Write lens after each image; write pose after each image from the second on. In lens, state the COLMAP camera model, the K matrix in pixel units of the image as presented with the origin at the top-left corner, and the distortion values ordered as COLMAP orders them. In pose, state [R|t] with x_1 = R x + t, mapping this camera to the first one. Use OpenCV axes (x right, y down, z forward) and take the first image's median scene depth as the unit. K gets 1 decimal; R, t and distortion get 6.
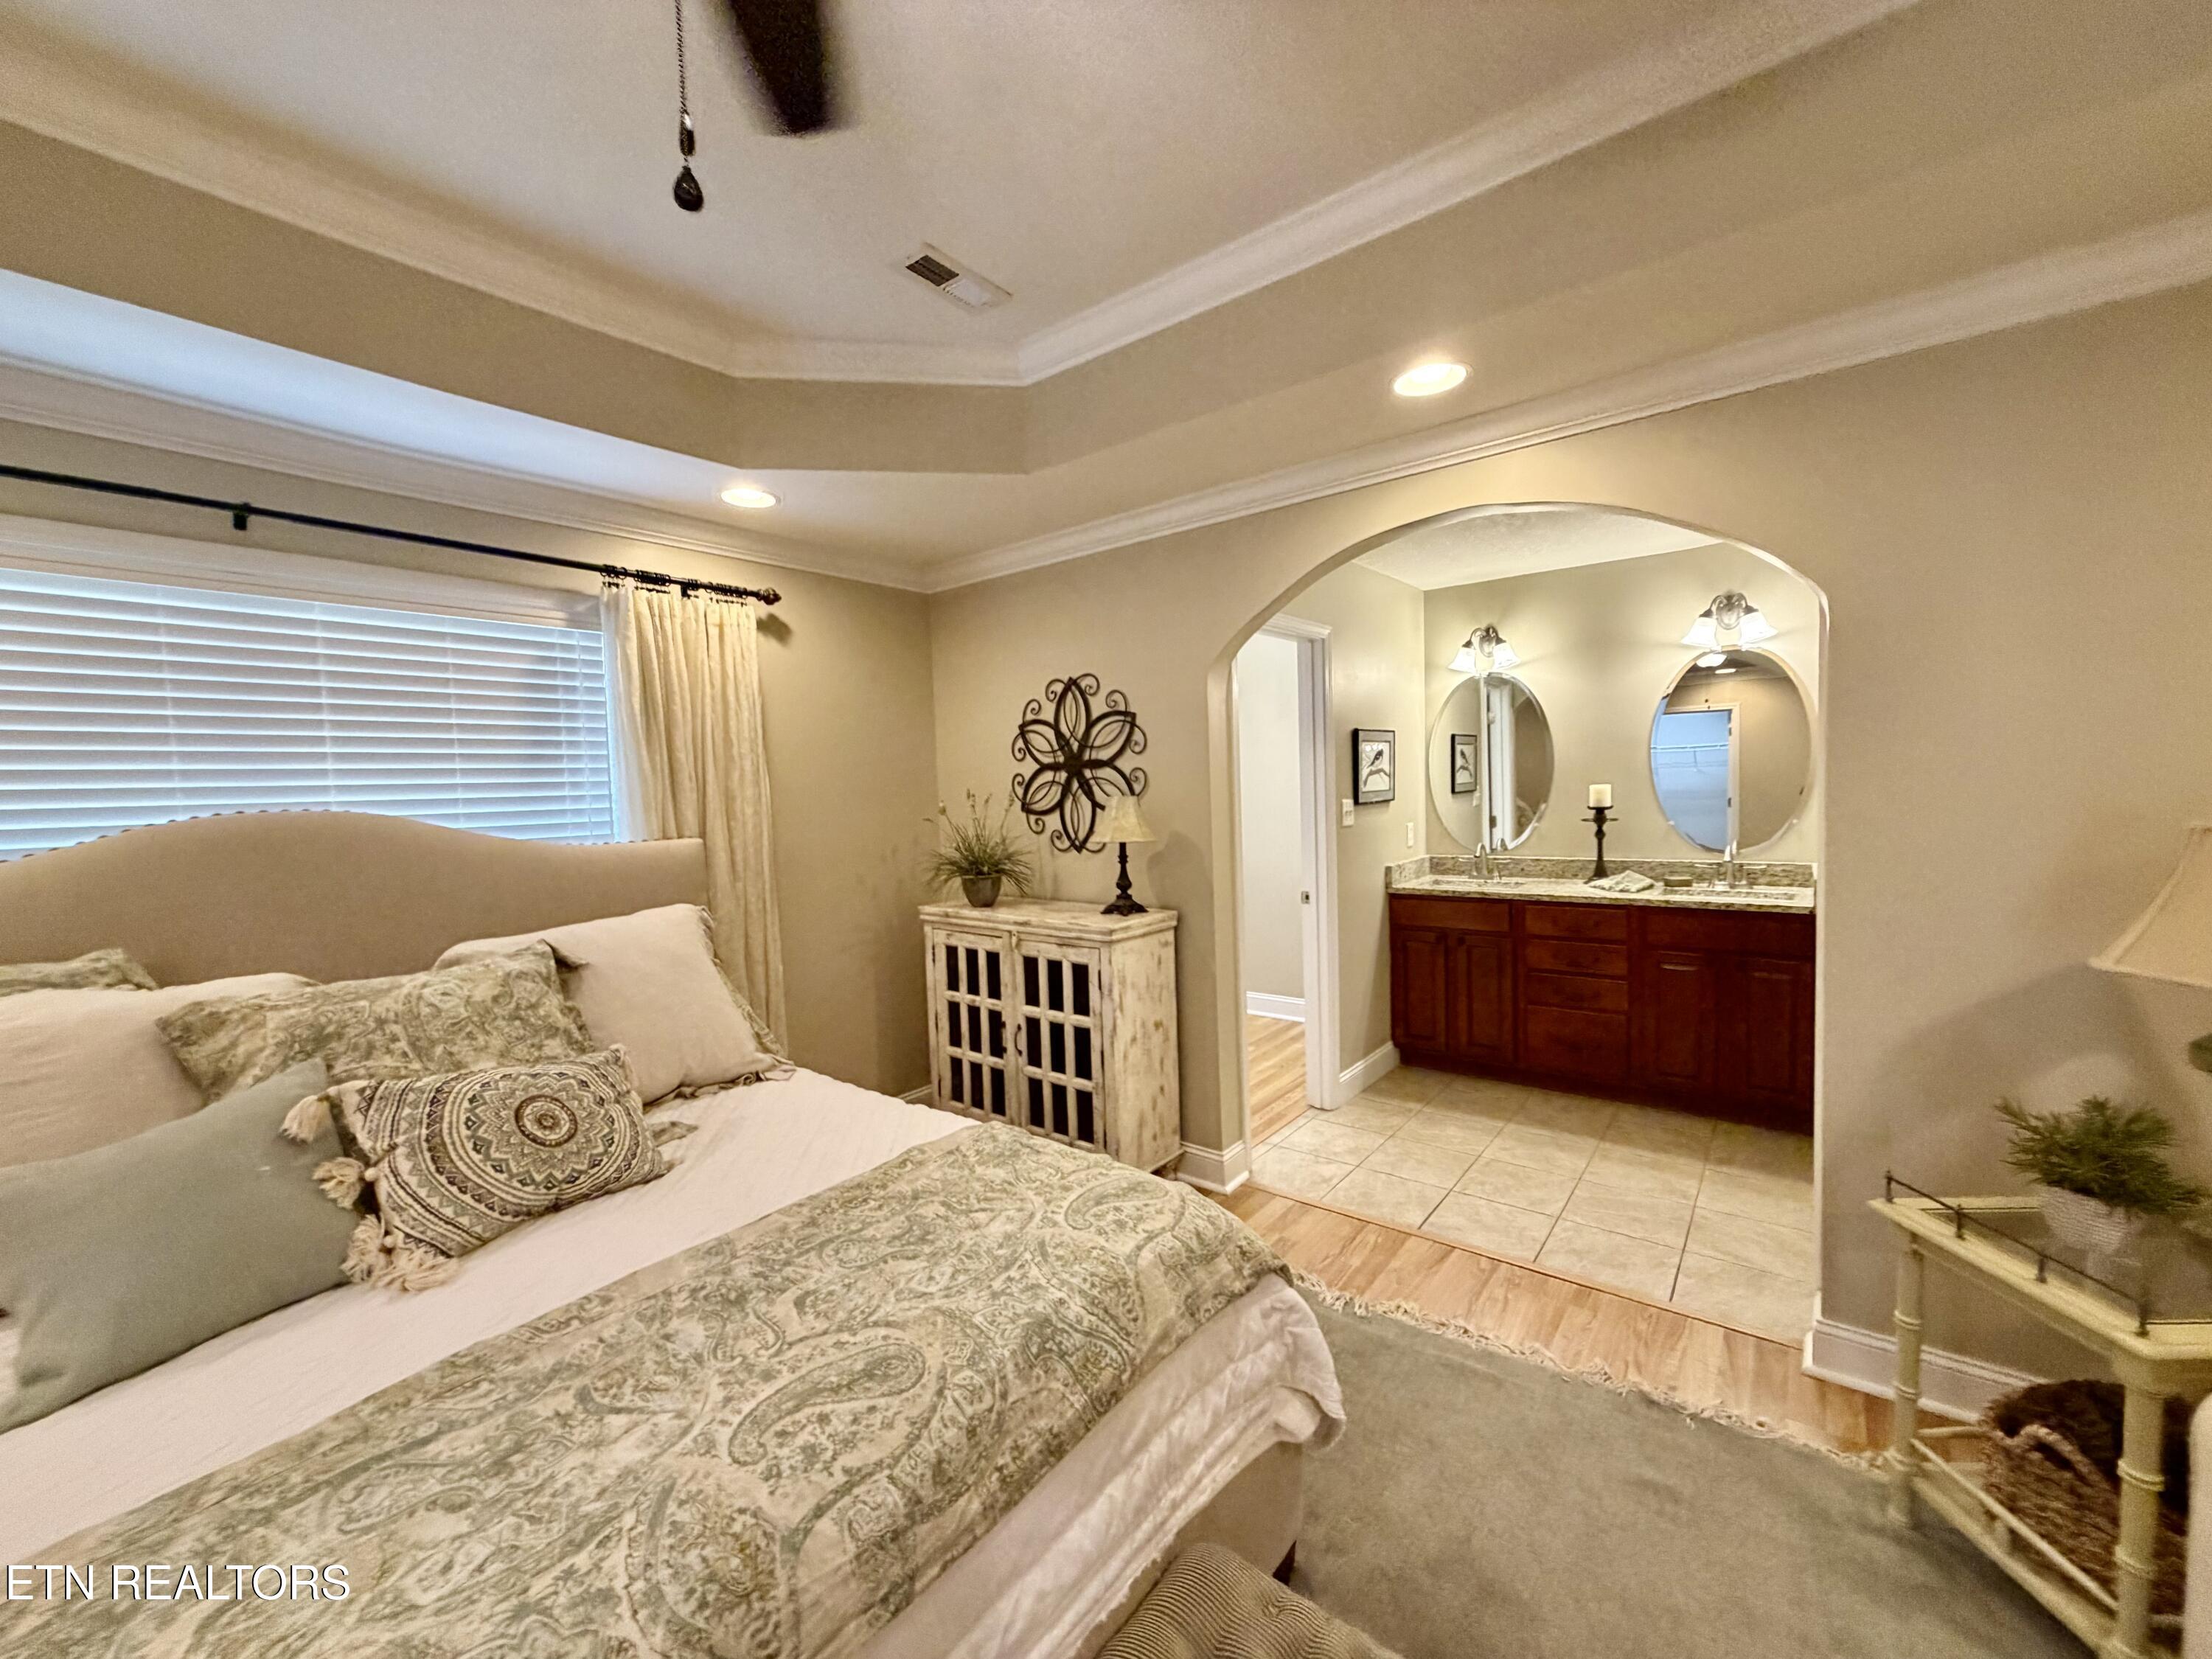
lens RADIAL K [[880.9, 0, 1093.8], [0, 880.9, 829.2], [0, 0, 1]] dist [-0.001912, 0.000461]
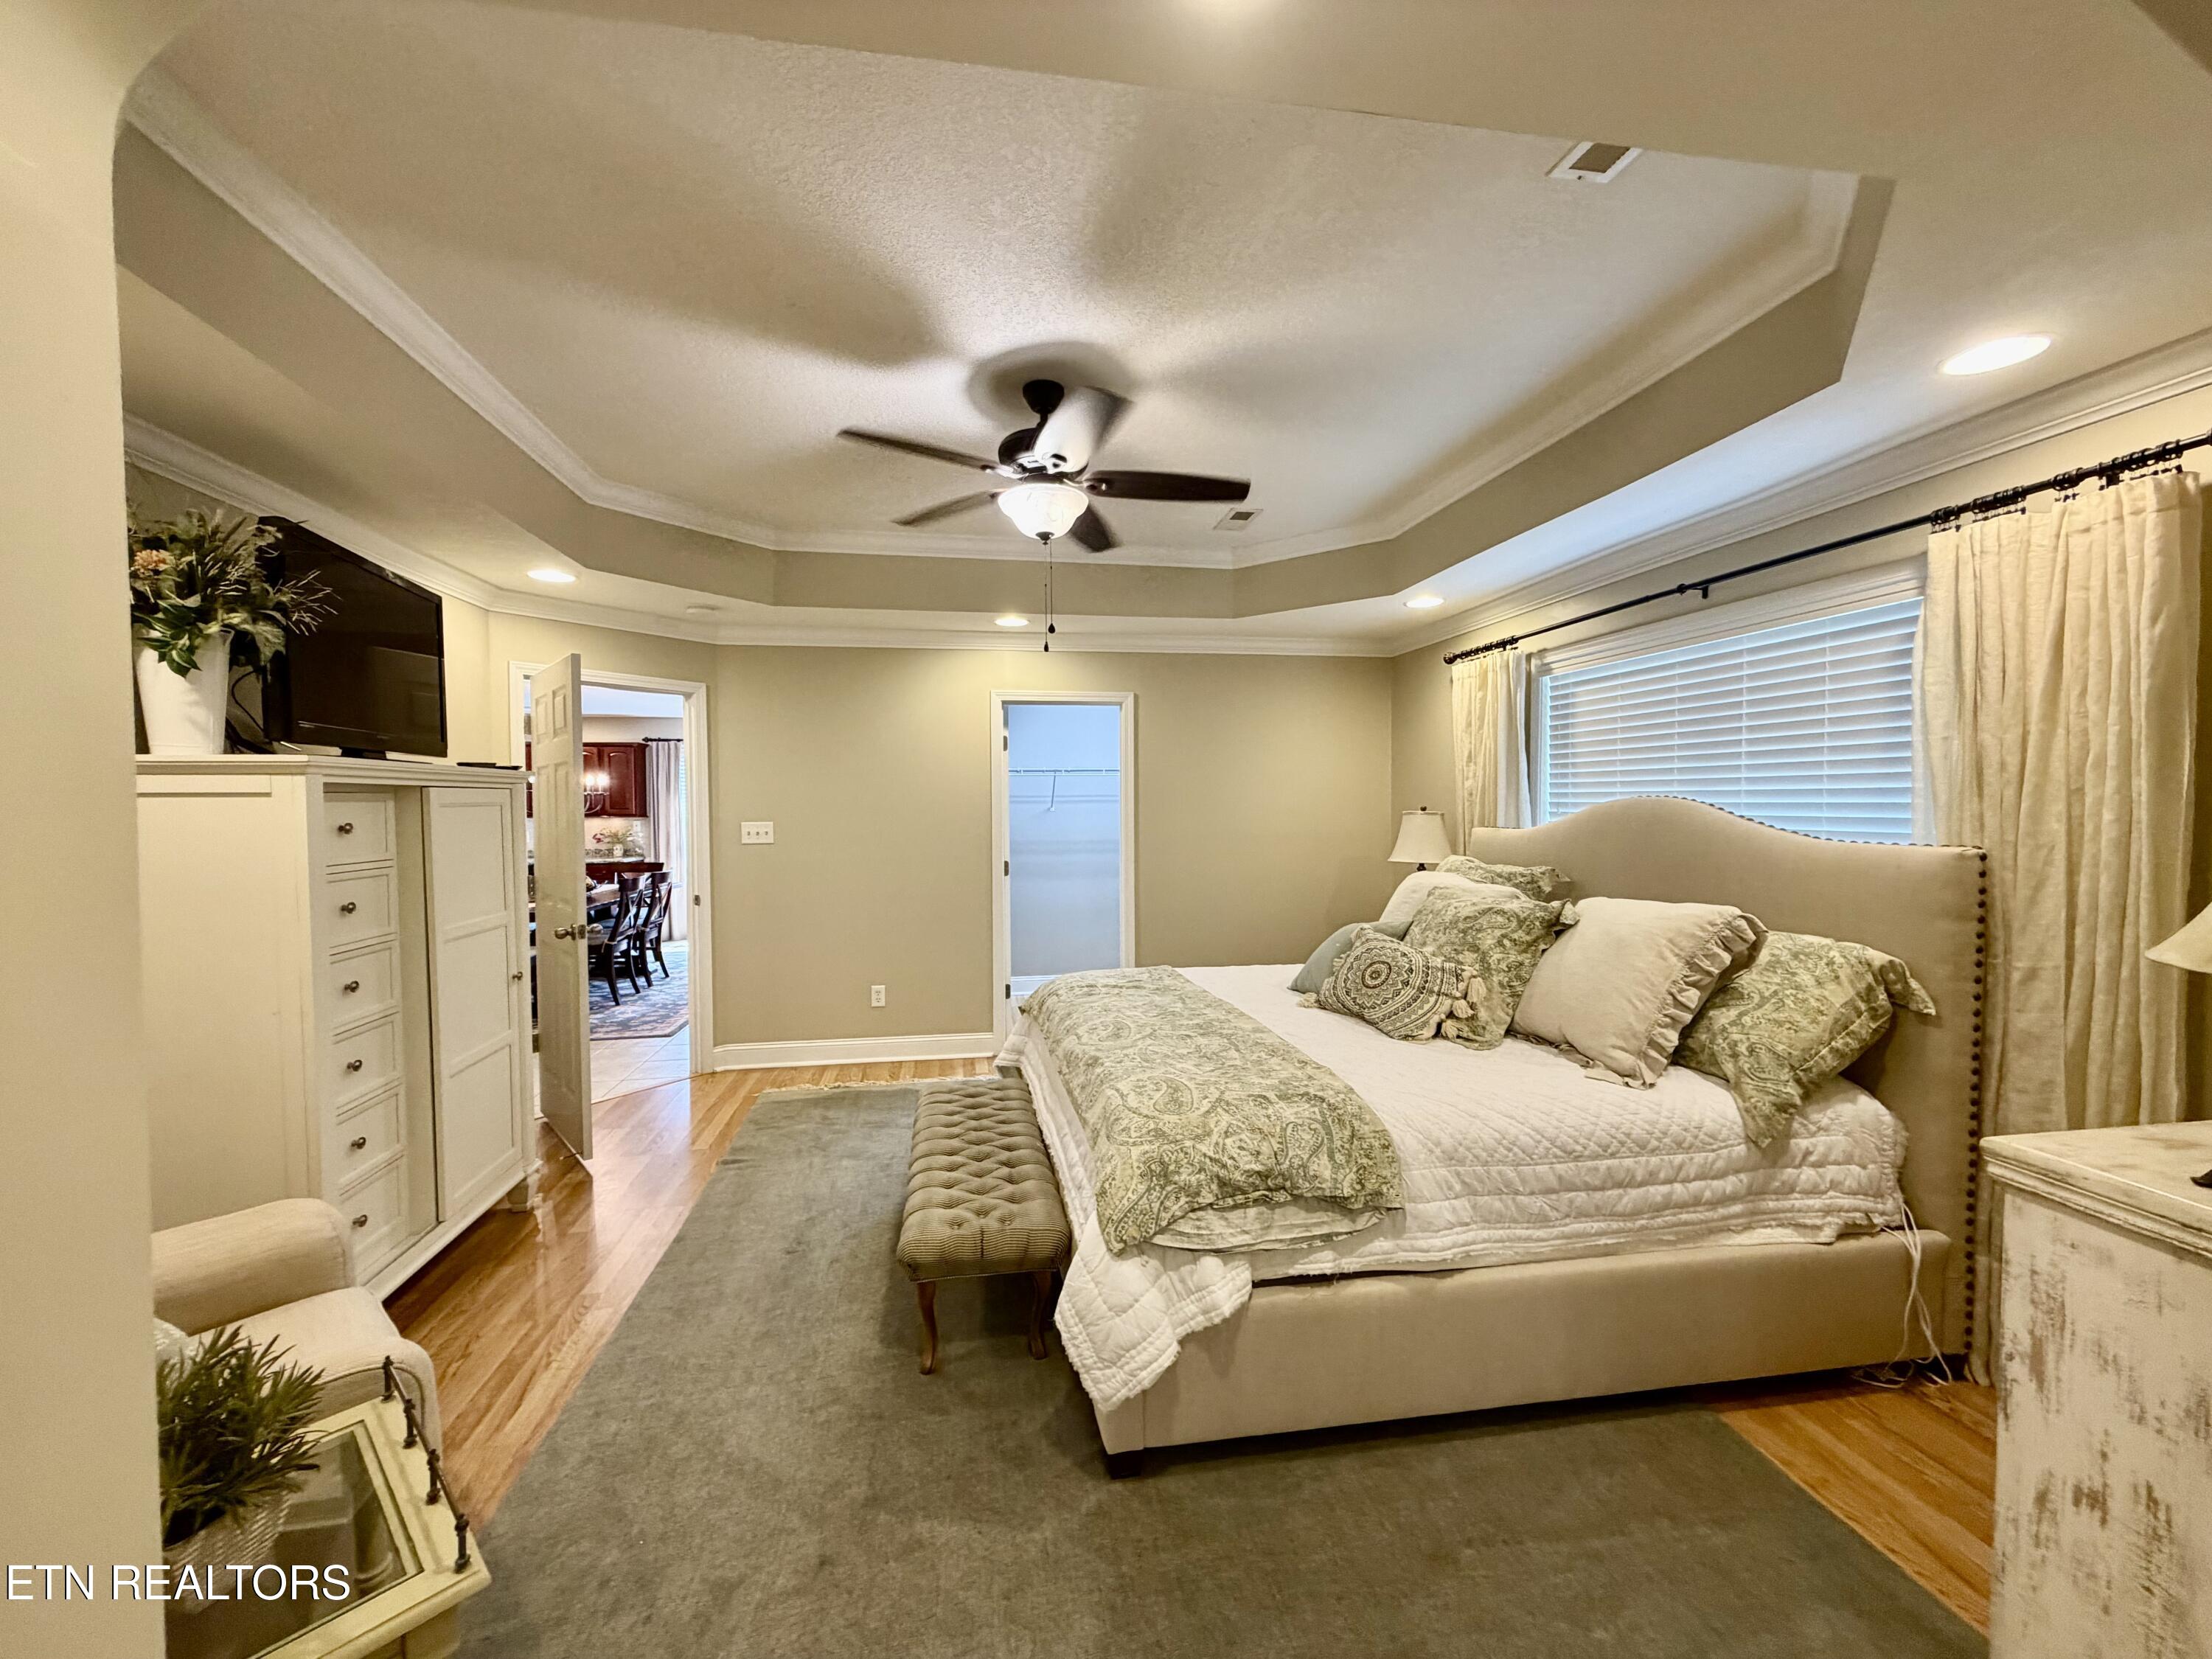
lens RADIAL K [[880.9, 0, 1102.5], [0, 880.9, 833.5], [0, 0, 1]] dist [-0.001912, 0.000461]
pose [[-0.660954, 0.063600, -0.747727, 0.532302], [-0.008939, 0.995664, 0.092591, -0.058754], [0.750373, 0.067882, -0.657519, 0.859364]]
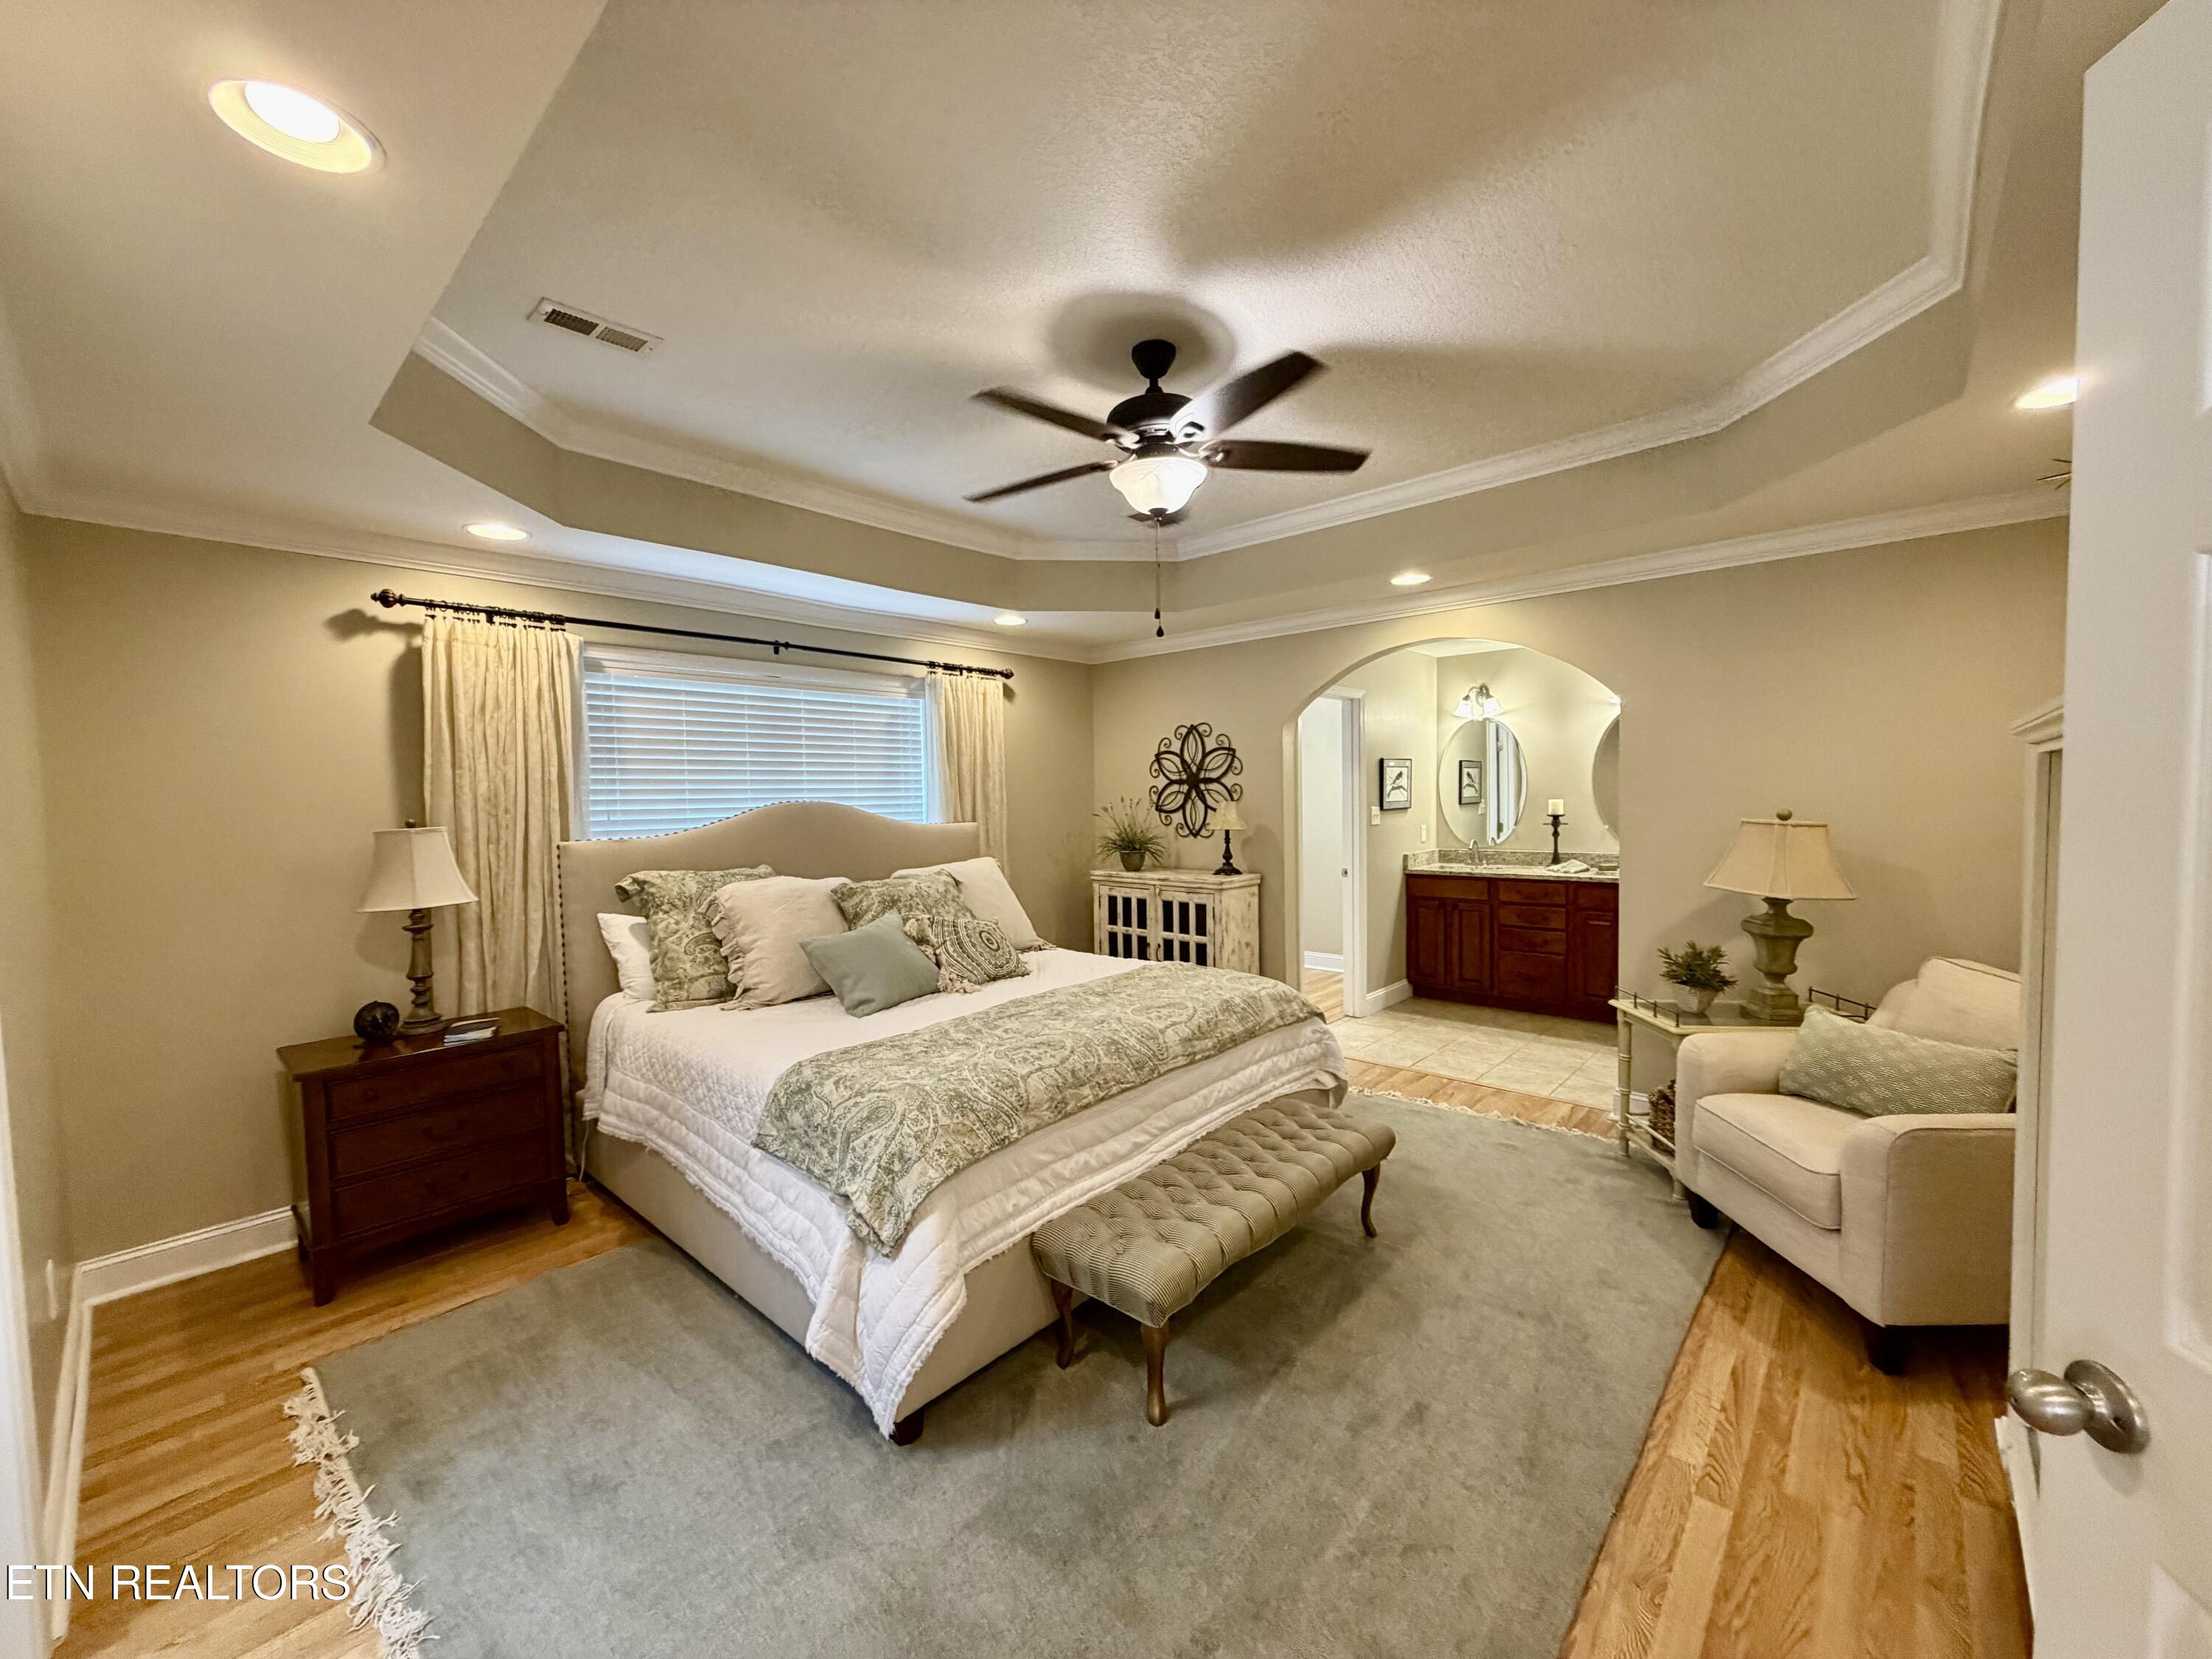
lens RADIAL K [[880.9, 0, 1089.8], [0, 880.9, 830.3], [0, 0, 1]] dist [-0.001912, 0.000461]
pose [[0.997850, 0.018041, -0.063005, -0.113956], [-0.018481, 0.999809, -0.006408, 0.029421], [0.062877, 0.007559, 0.997993, -0.603858]]
